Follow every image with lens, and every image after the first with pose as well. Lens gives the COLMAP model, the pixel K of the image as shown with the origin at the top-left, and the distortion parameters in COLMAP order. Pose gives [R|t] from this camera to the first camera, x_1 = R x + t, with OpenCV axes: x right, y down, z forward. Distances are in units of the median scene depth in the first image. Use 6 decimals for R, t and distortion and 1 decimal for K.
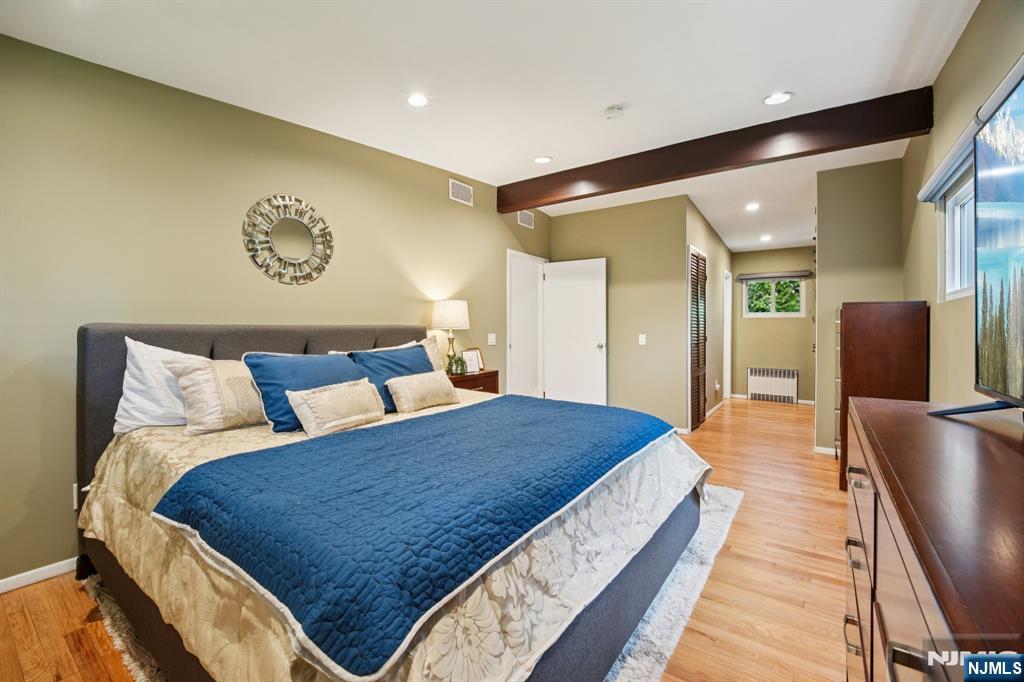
lens RADIAL K [[424.6, 0, 518.1], [0, 424.6, 333.5], [0, 0, 1]] dist [0.003741, -0.006608]
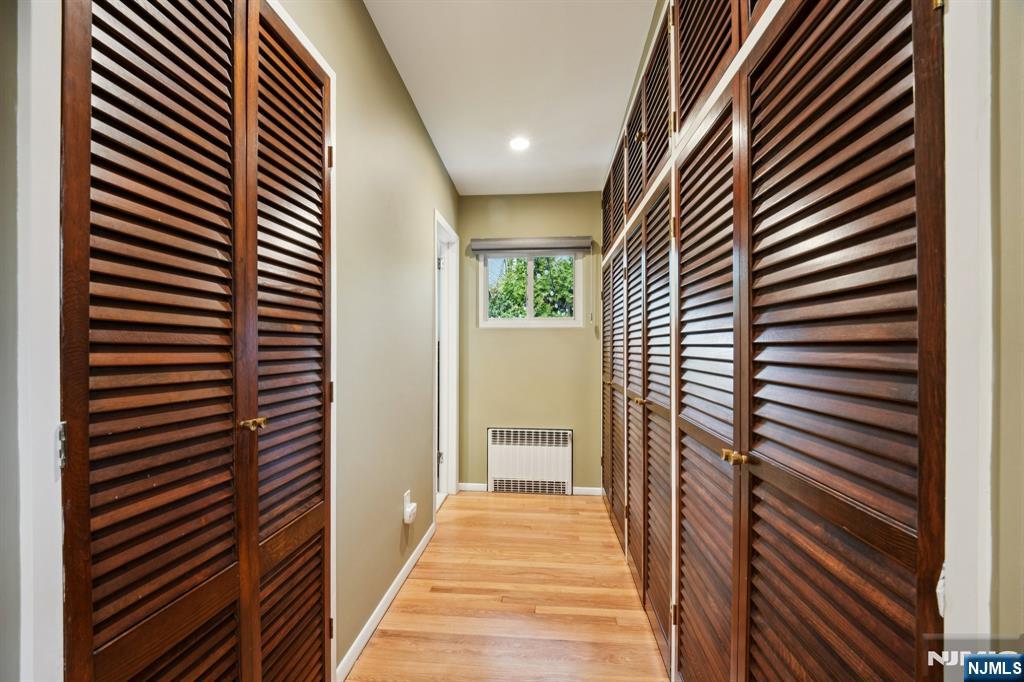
lens RADIAL K [[424.6, 0, 506.1], [0, 424.6, 356.6], [0, 0, 1]] dist [0.003741, -0.006608]
pose [[0.870963, -0.013216, 0.491170, 0.320133], [0.006220, 0.999855, 0.015873, -0.010803], [-0.491308, -0.010770, 0.870919, 0.564424]]
